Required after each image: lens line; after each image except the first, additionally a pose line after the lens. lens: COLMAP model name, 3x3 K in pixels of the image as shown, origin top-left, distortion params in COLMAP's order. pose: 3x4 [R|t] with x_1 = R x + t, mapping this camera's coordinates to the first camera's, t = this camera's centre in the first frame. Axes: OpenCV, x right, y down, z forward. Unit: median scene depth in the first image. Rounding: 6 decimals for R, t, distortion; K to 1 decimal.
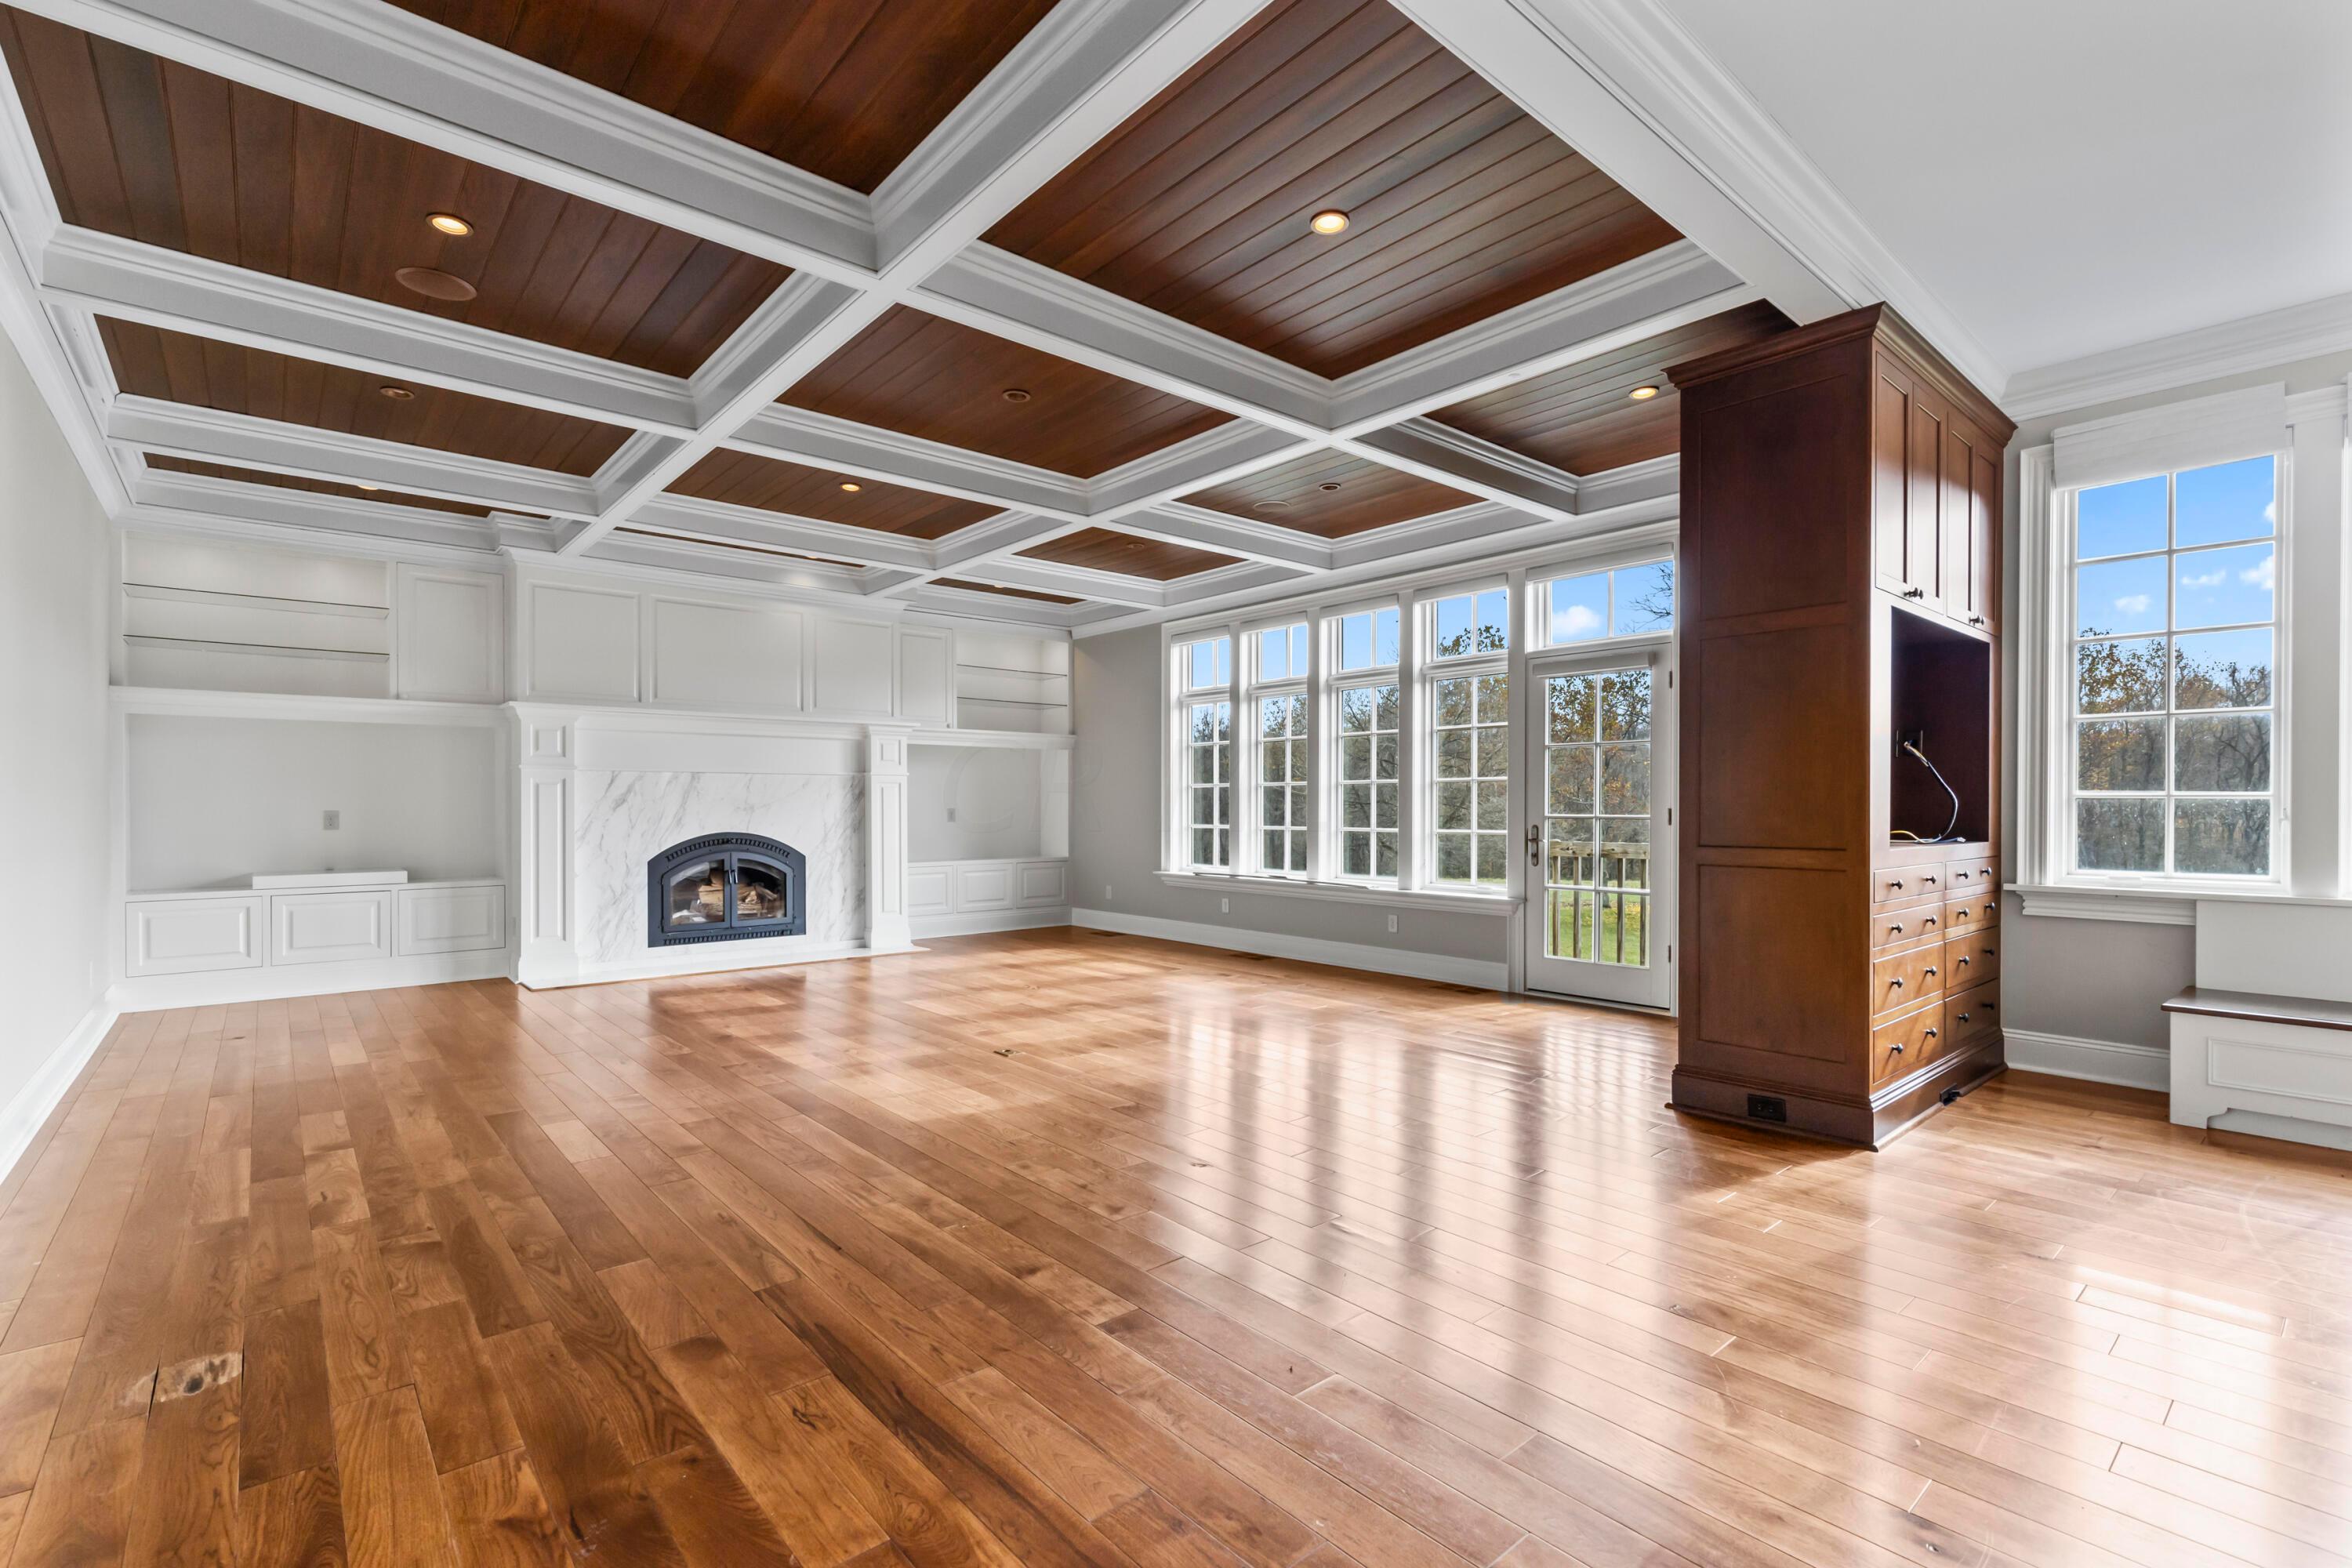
lens RADIAL K [[1080.2, 0, 1170.5], [0, 1080.2, 809.3], [0, 0, 1]] dist [0.001699, -0.000825]
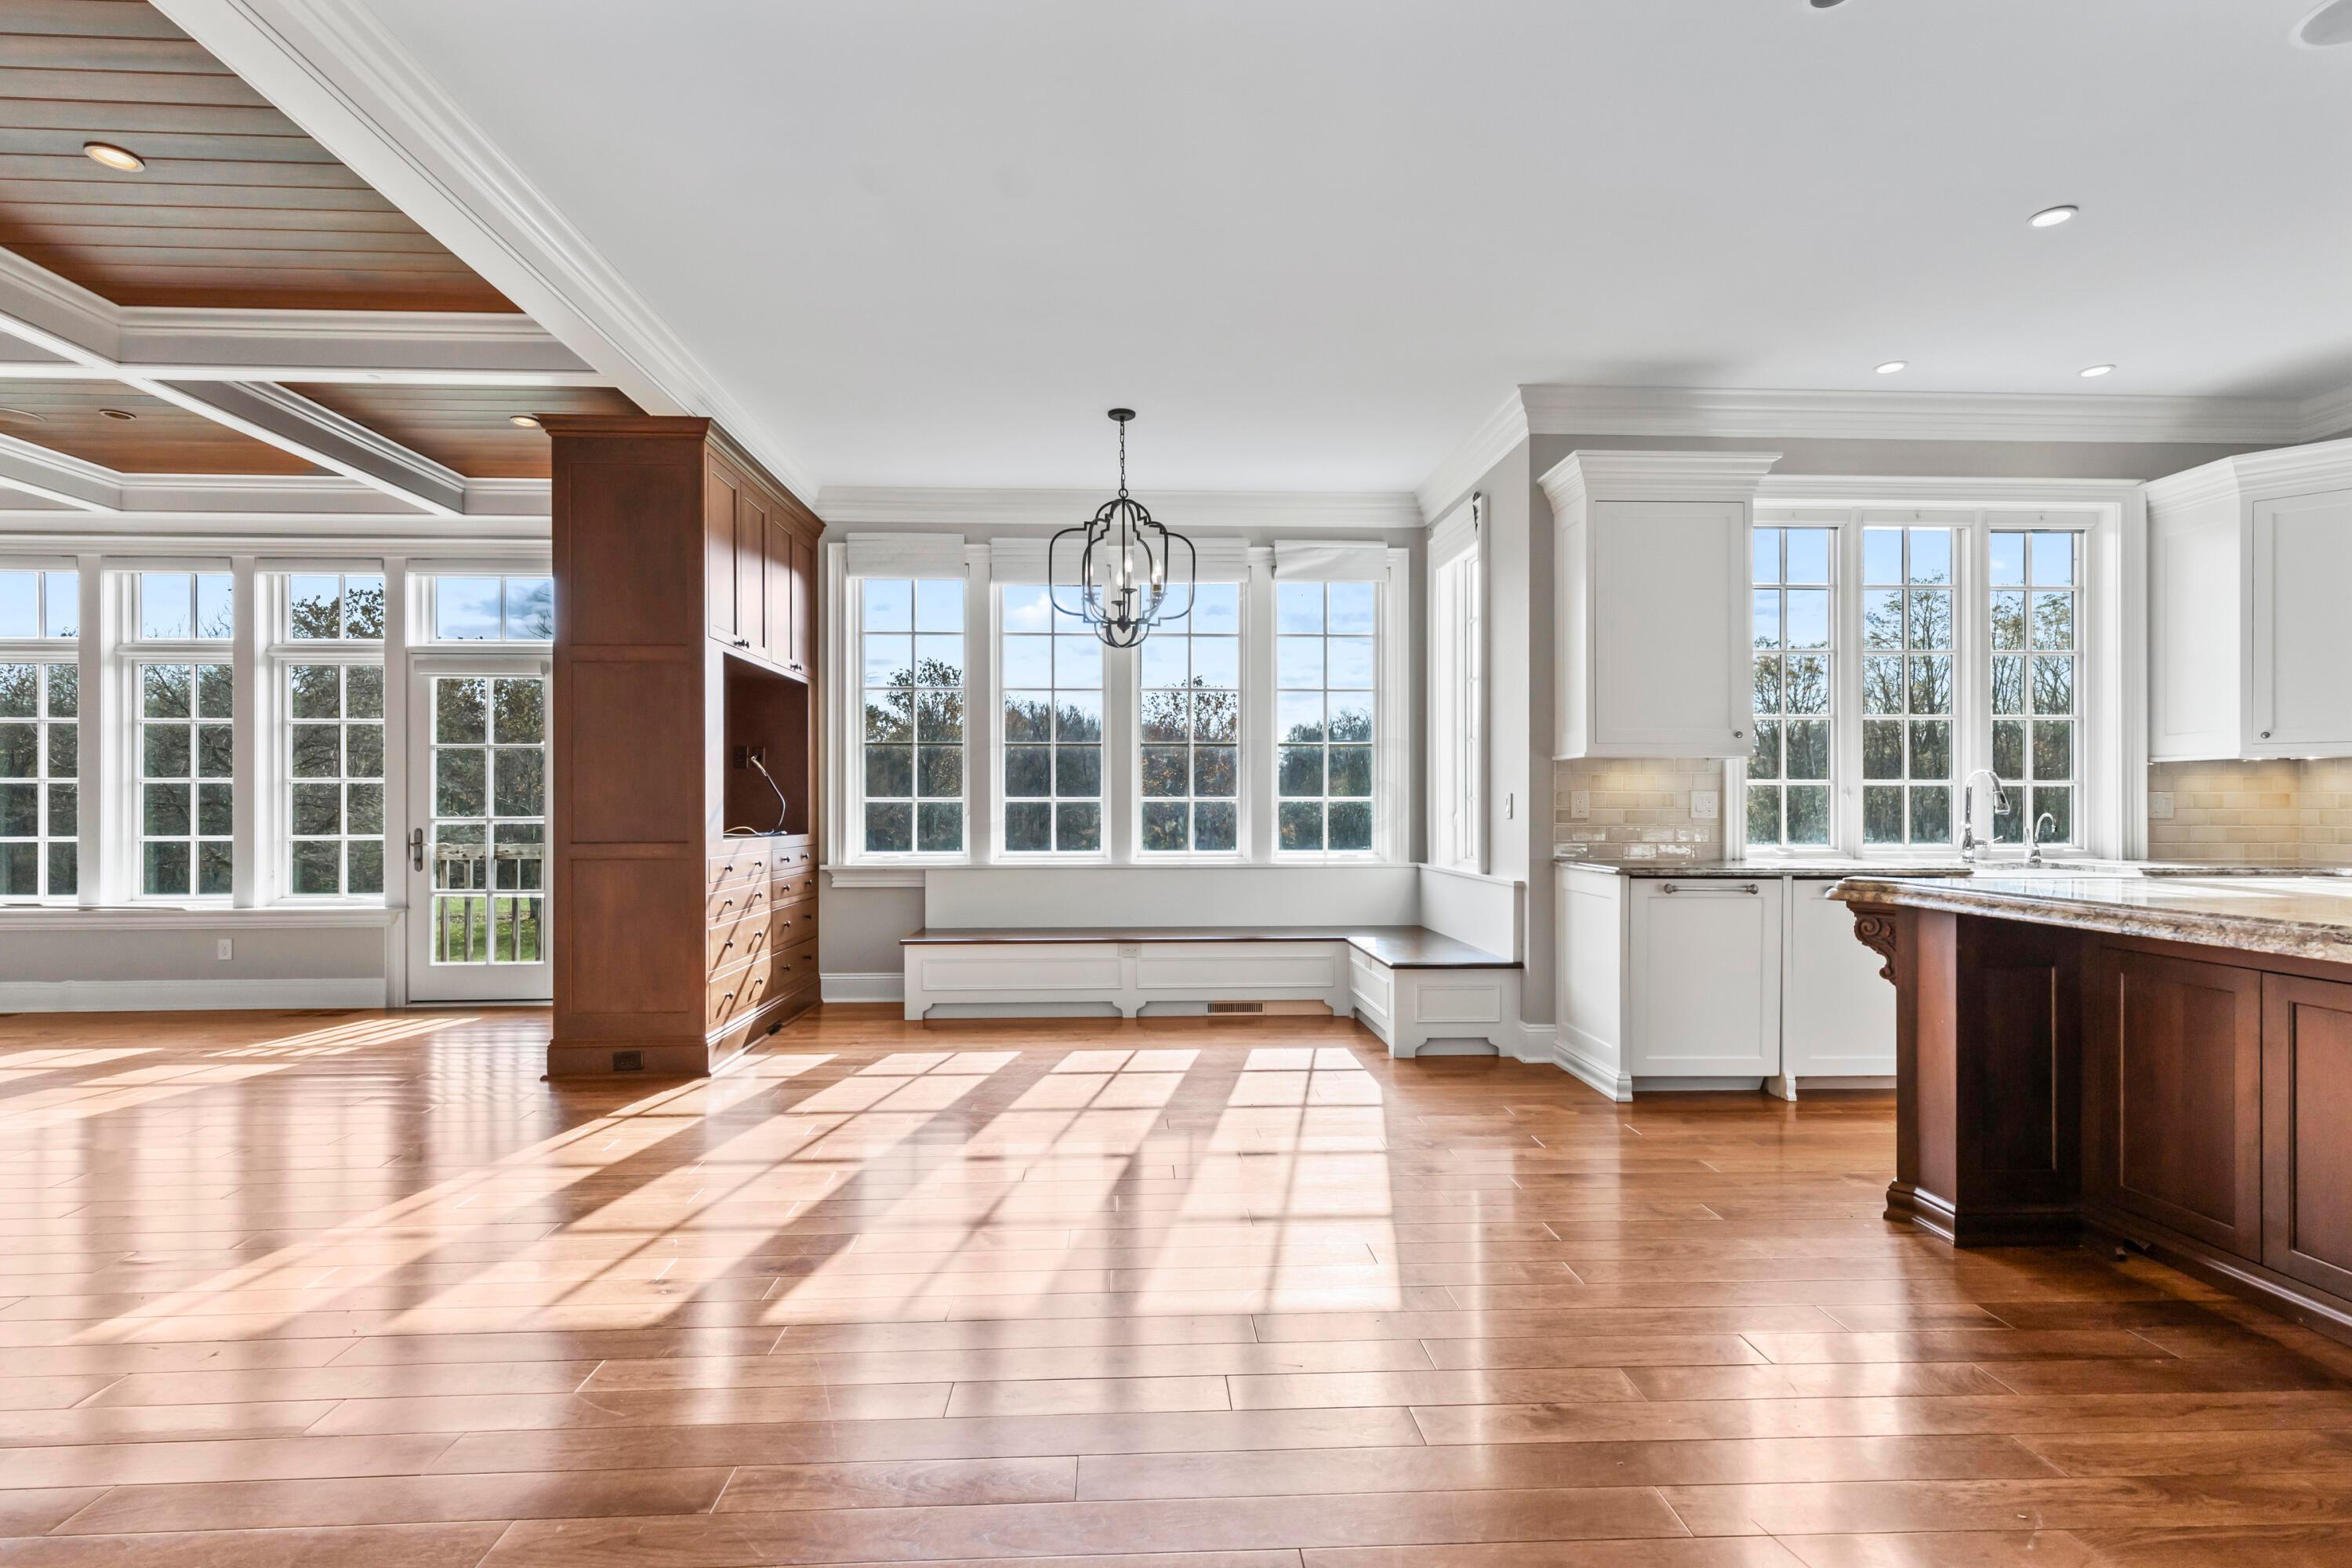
lens RADIAL K [[1080.2, 0, 1178.0], [0, 1080.2, 806.2], [0, 0, 1]] dist [0.001699, -0.000825]
pose [[0.605442, -0.002120, 0.795887, -0.015952], [0.006040, 0.999980, -0.001930, 0.000626], [-0.795867, 0.005976, 0.605442, -0.112711]]
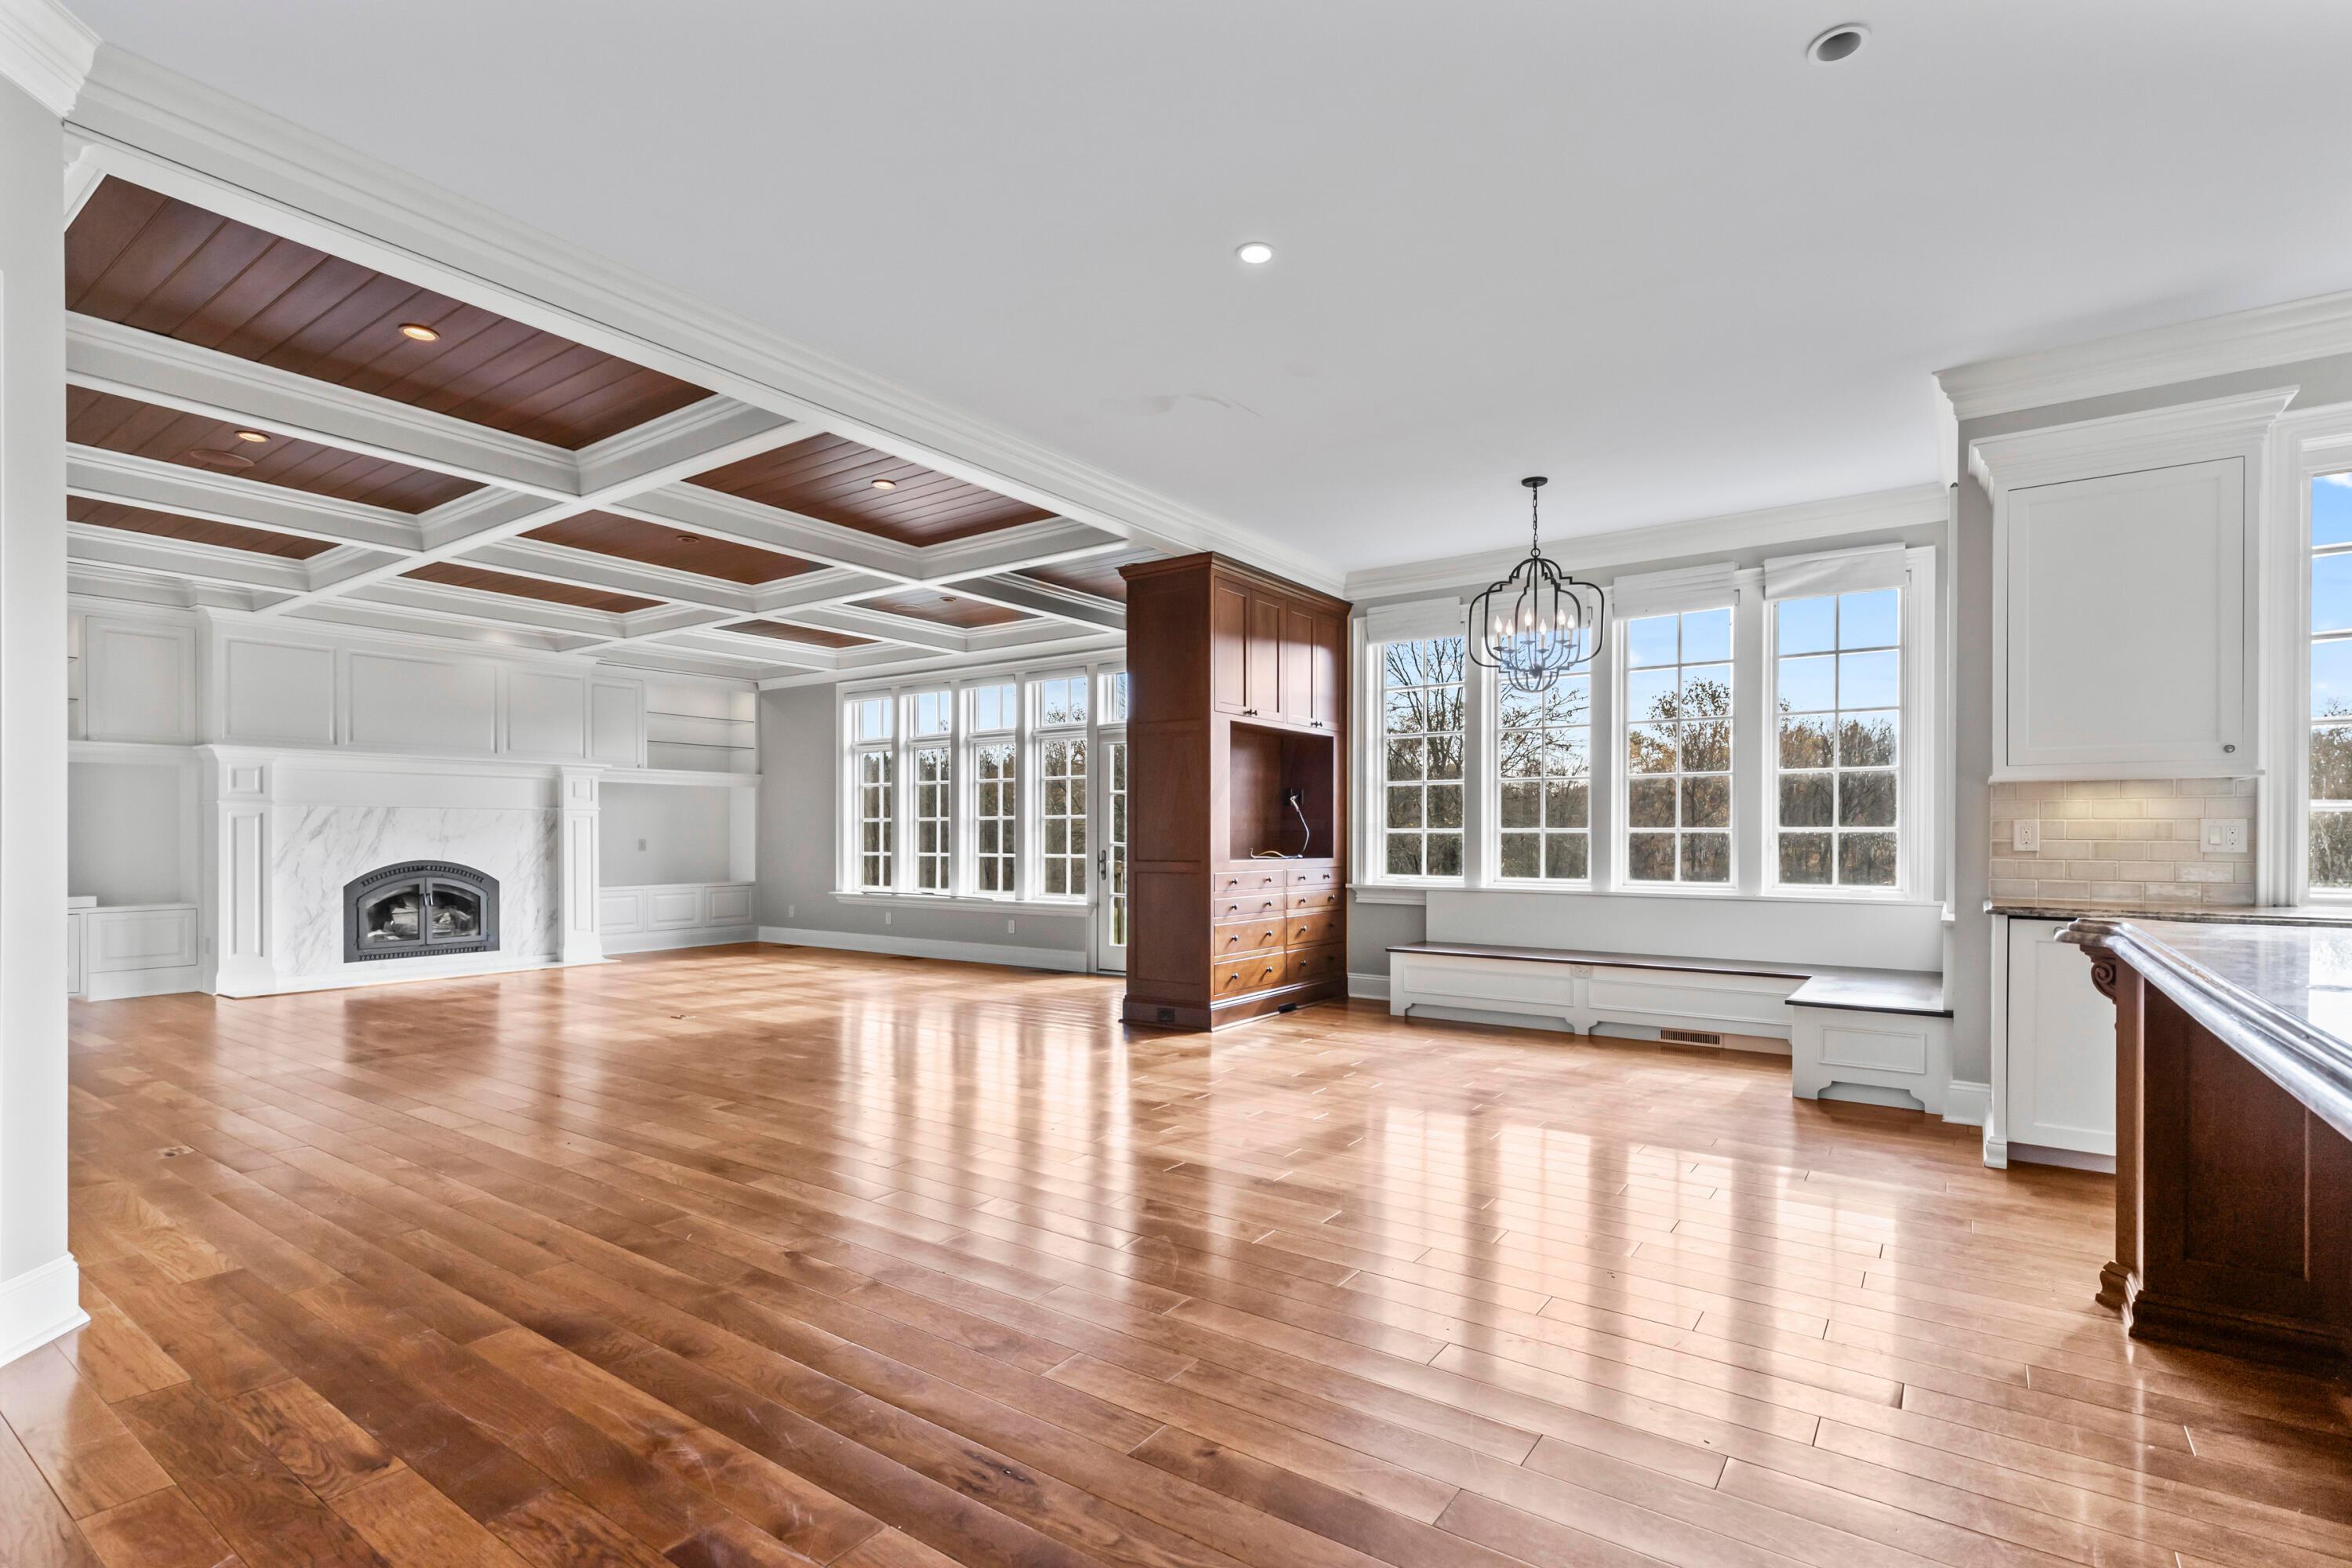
lens RADIAL K [[1080.2, 0, 1189.9], [0, 1080.2, 840.1], [0, 0, 1]] dist [0.001699, -0.000825]
pose [[0.965687, -0.000944, 0.259706, 0.083838], [0.001155, 0.999999, -0.000656, 0.002233], [-0.259705, 0.000933, 0.965688, -0.353968]]
